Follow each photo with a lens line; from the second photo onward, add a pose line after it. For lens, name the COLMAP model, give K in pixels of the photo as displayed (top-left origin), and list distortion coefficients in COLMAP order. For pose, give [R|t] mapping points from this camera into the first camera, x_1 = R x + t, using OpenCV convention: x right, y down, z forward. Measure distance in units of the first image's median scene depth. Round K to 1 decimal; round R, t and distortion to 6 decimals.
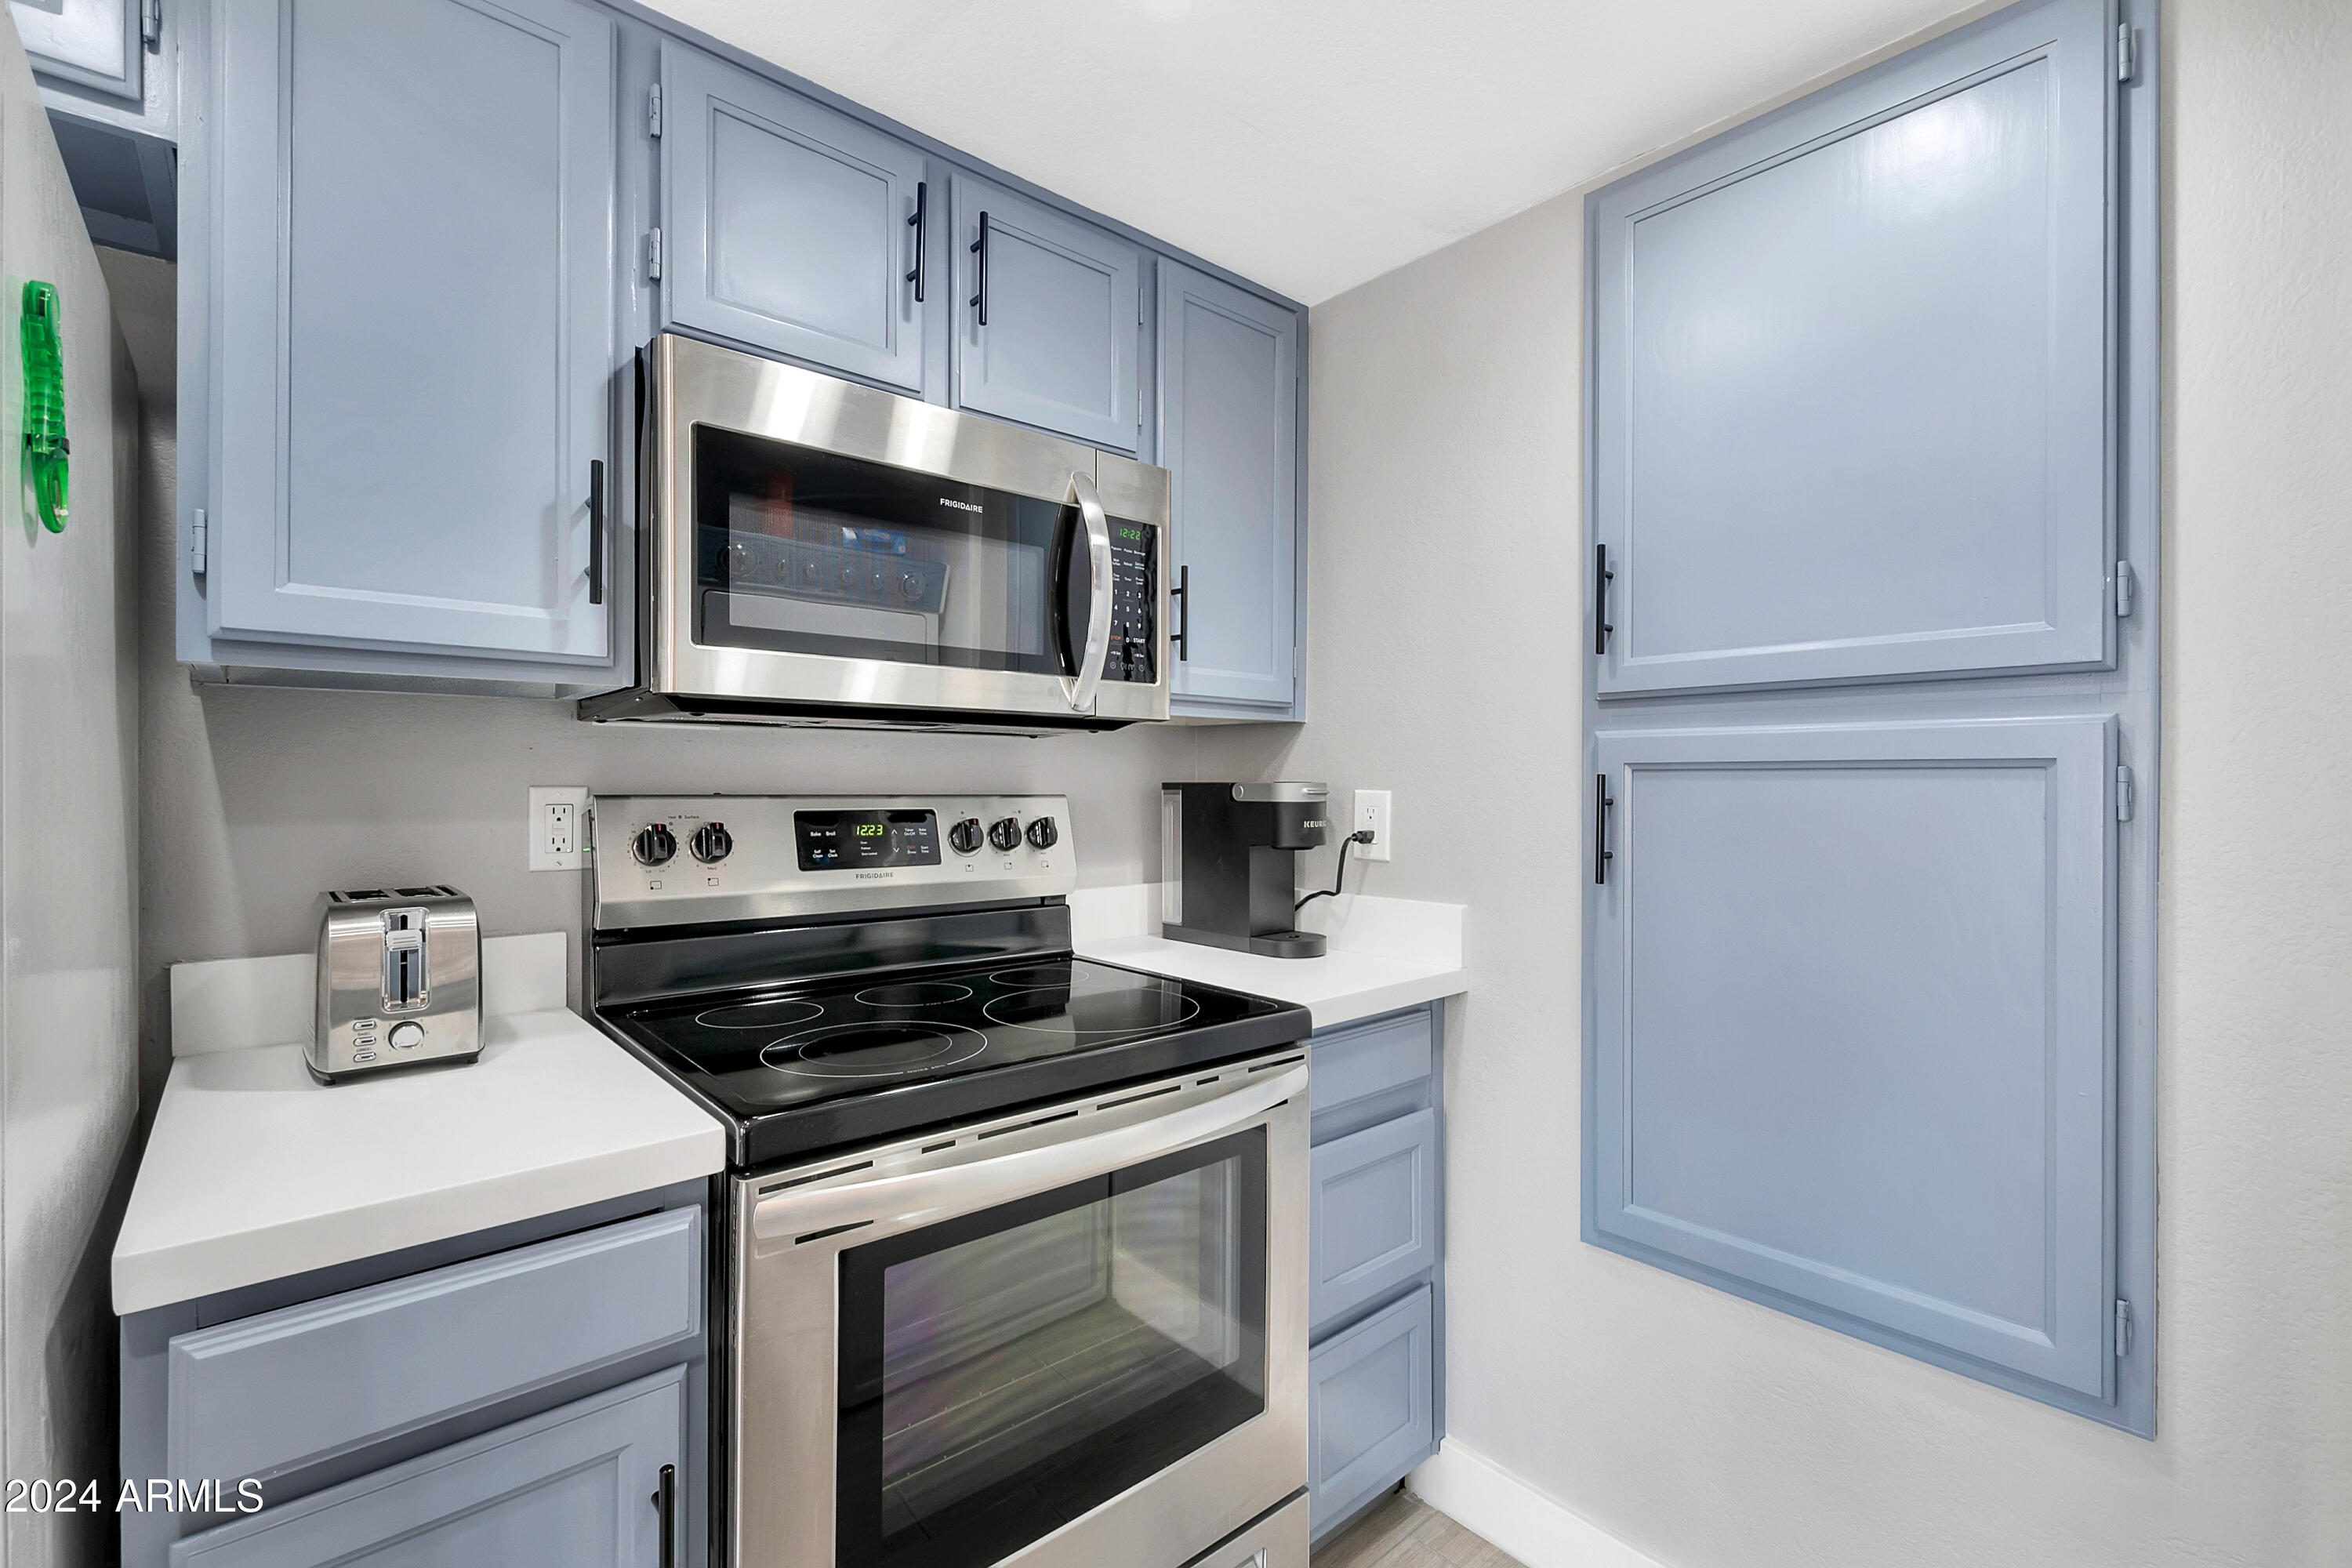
lens RADIAL K [[1047.6, 0, 1176.0], [0, 1047.6, 784.0], [0, 0, 1]] dist [-0.000041, -0.000264]
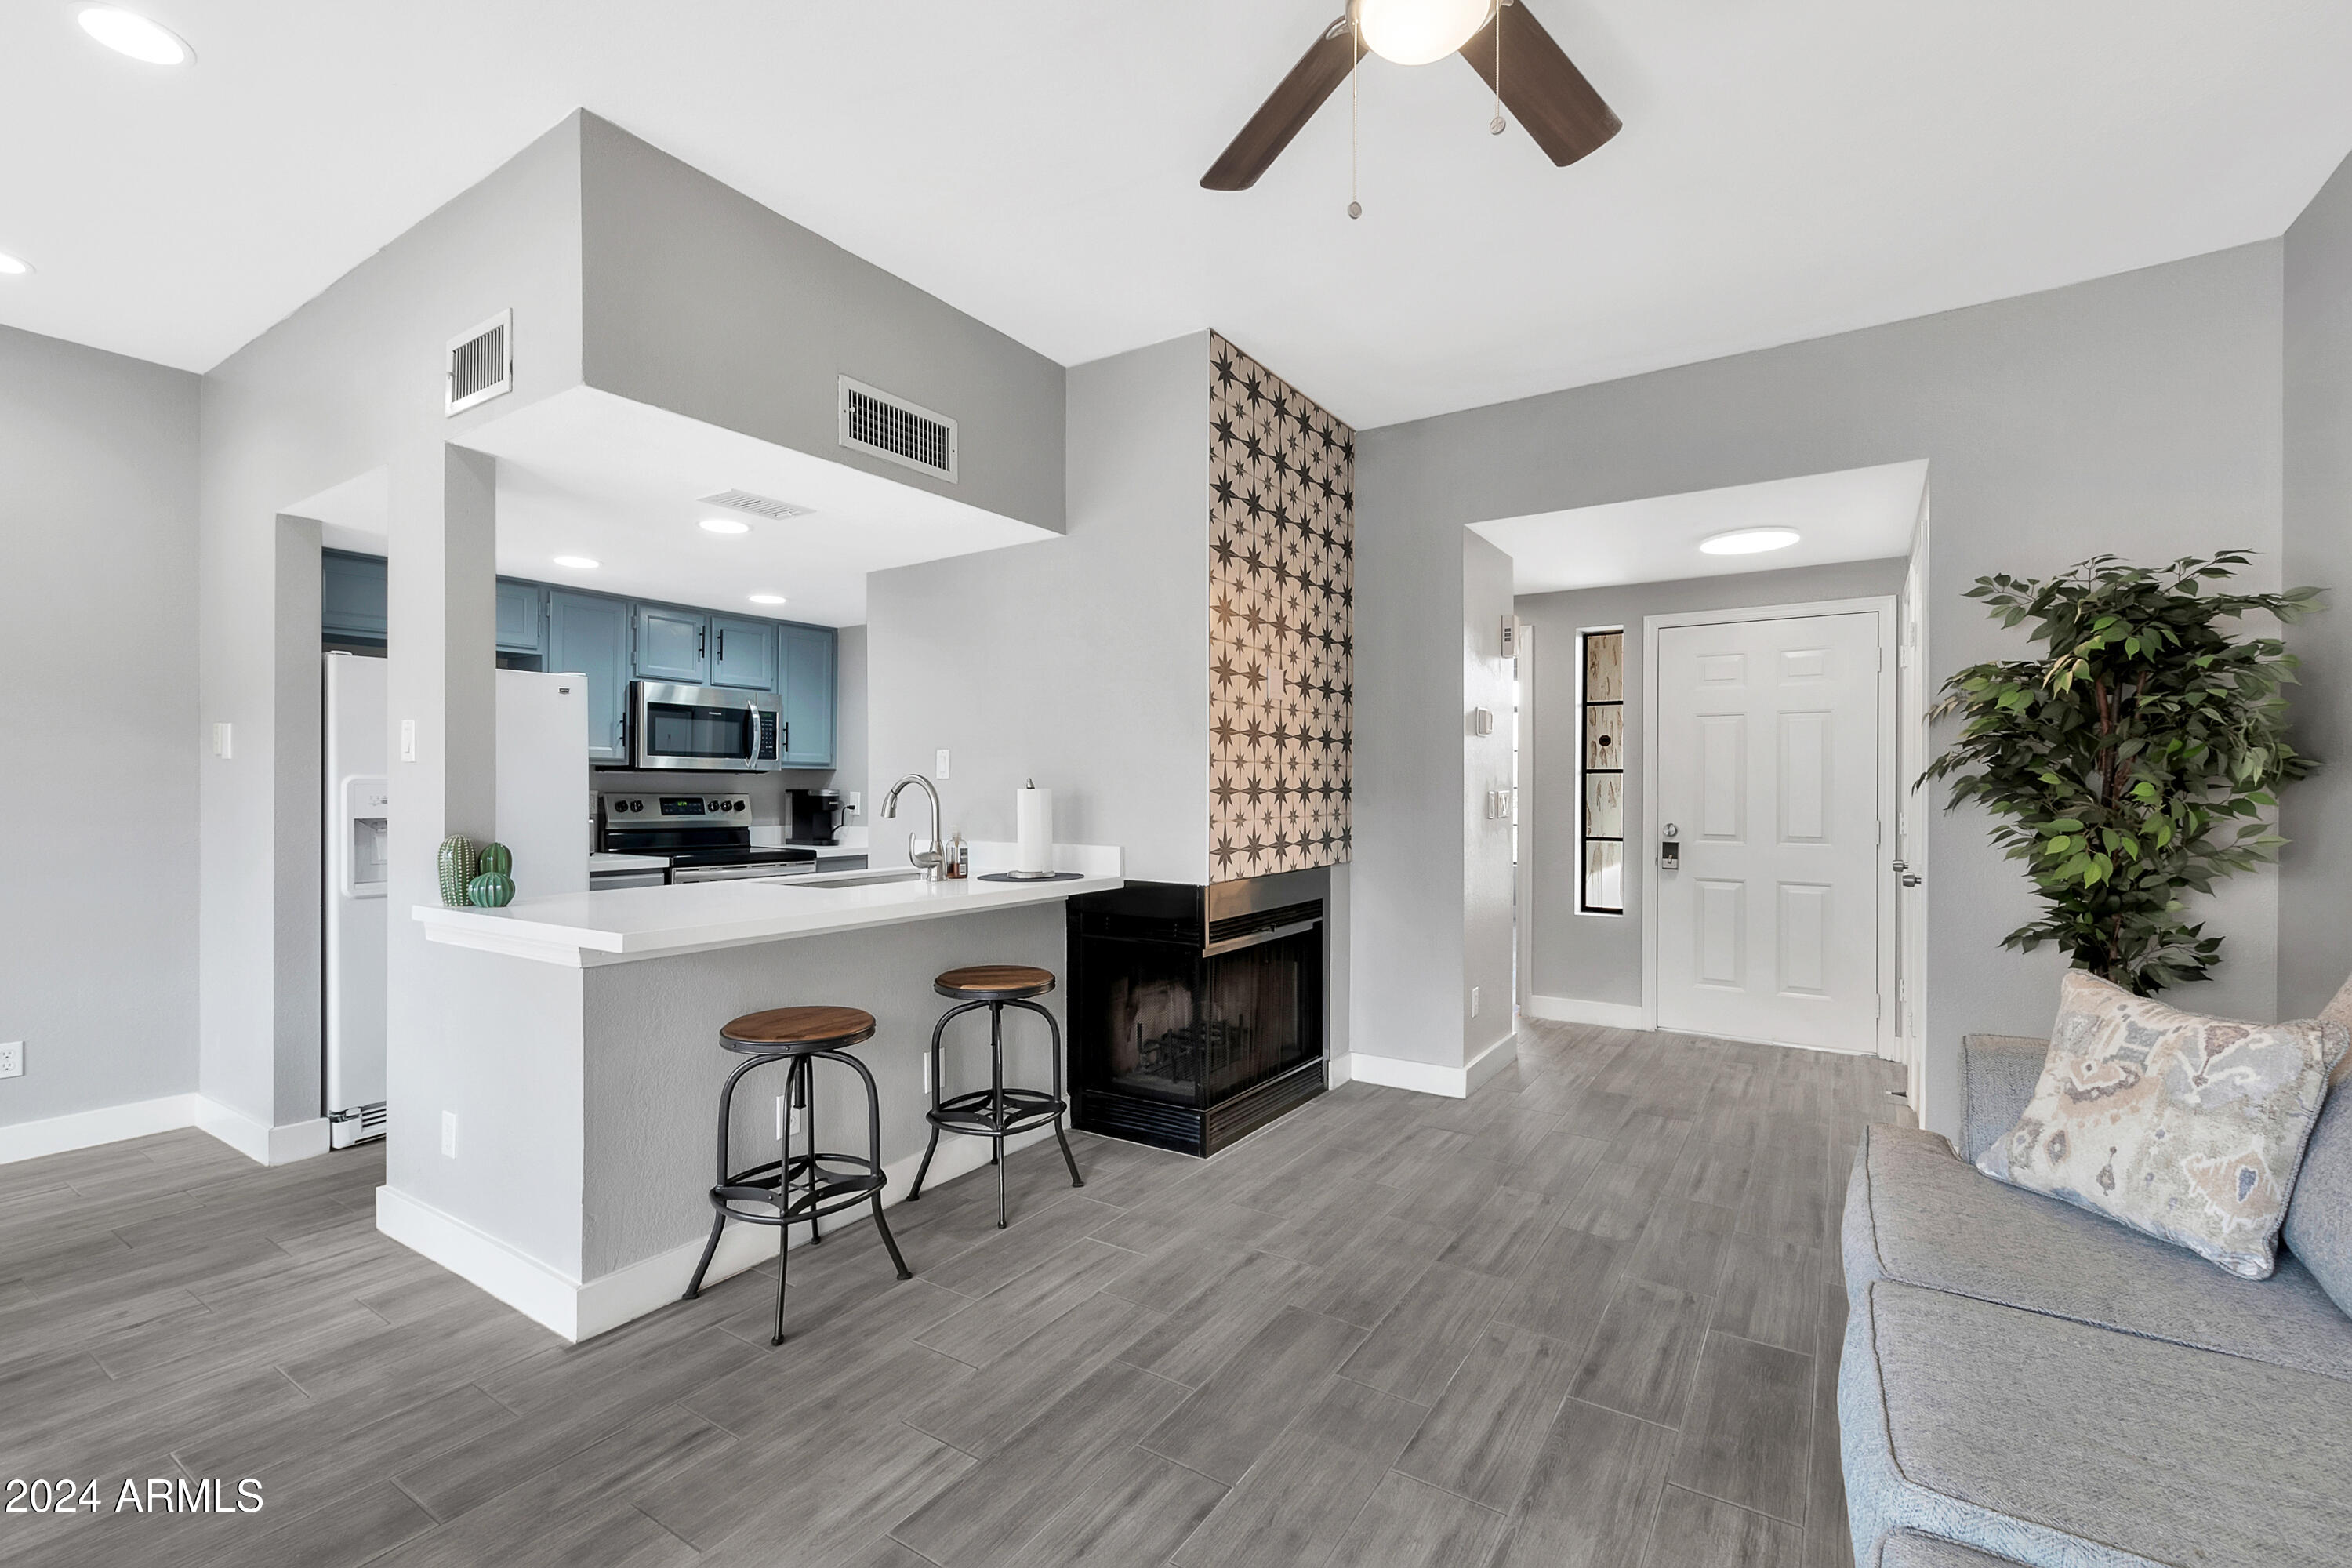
lens RADIAL K [[1021.3, 0, 1152.7], [0, 1021.3, 788.0], [0, 0, 1]] dist [0.000036, 0.000143]
pose [[0.970331, 0.002169, 0.241770, 0.378481], [-0.000137, 0.999965, -0.008422, 0.022442], [-0.241780, 0.008139, 0.970297, -2.566920]]
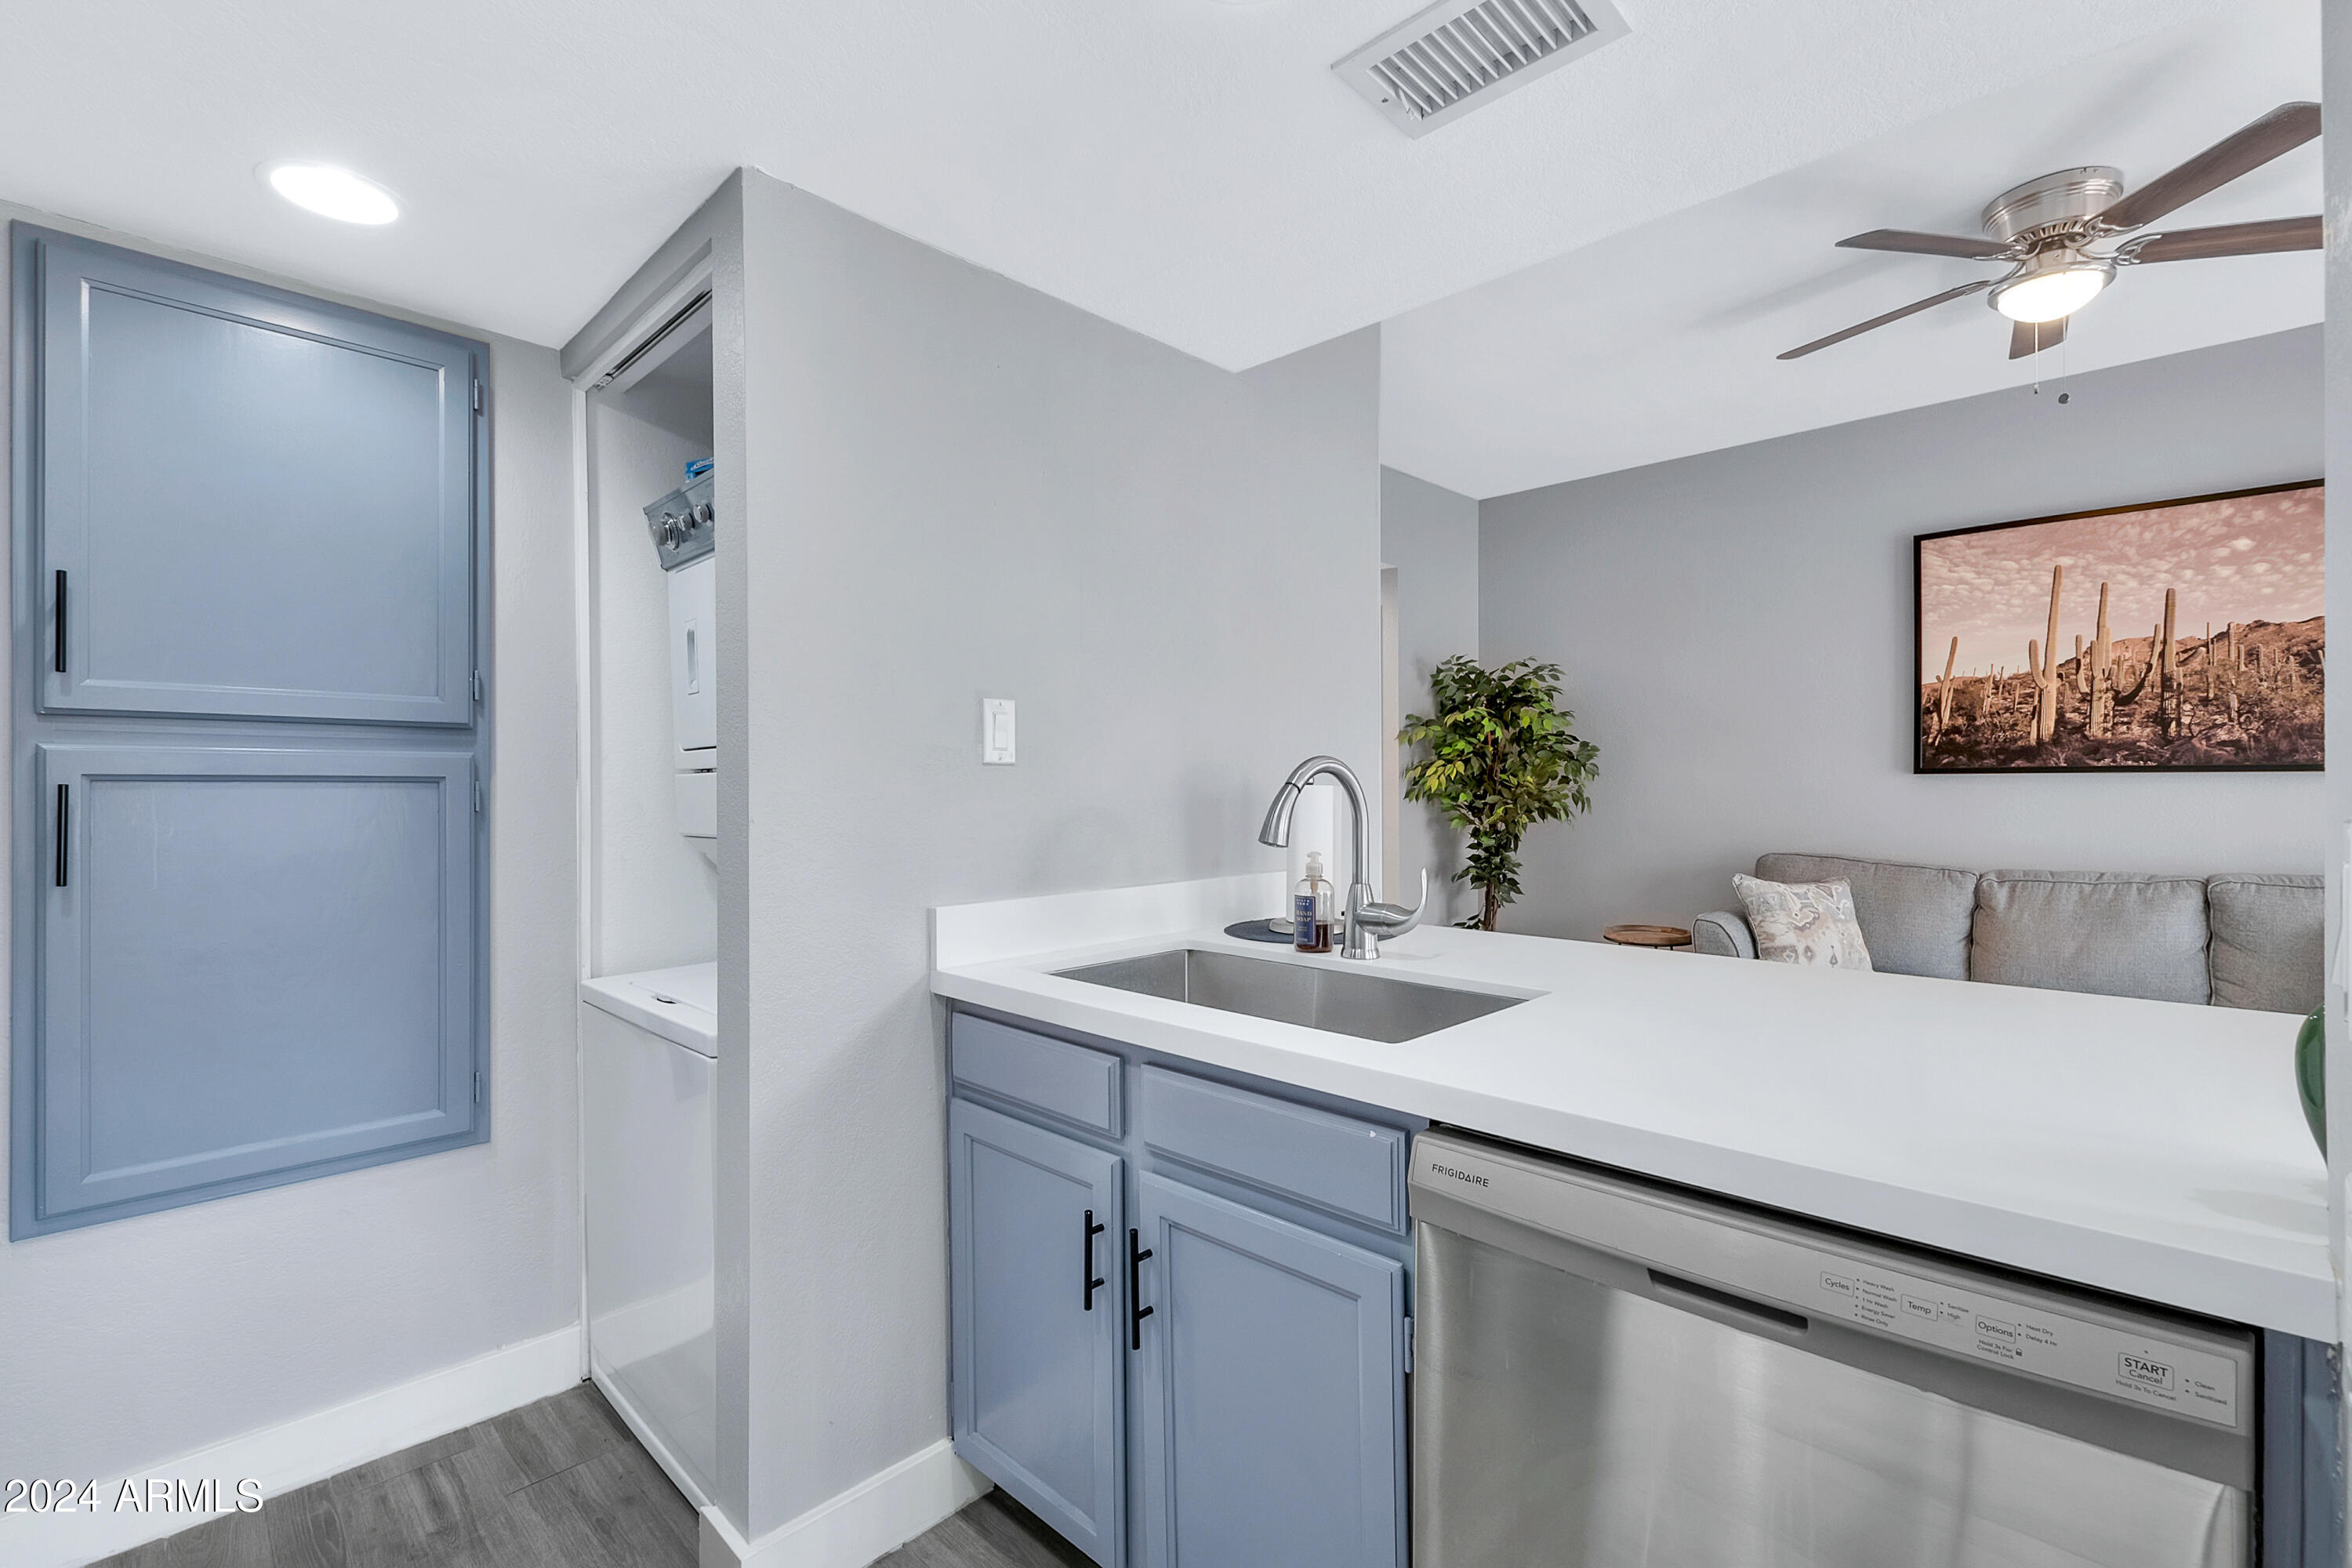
lens RADIAL K [[1021.3, 0, 1152.7], [0, 1021.3, 788.0], [0, 0, 1]] dist [0.000036, 0.000143]
pose [[-0.074854, -0.001204, 0.997194, -0.674975], [0.006681, 0.999976, 0.001709, 0.000134], [-0.997172, 0.006790, -0.074844, -0.033929]]
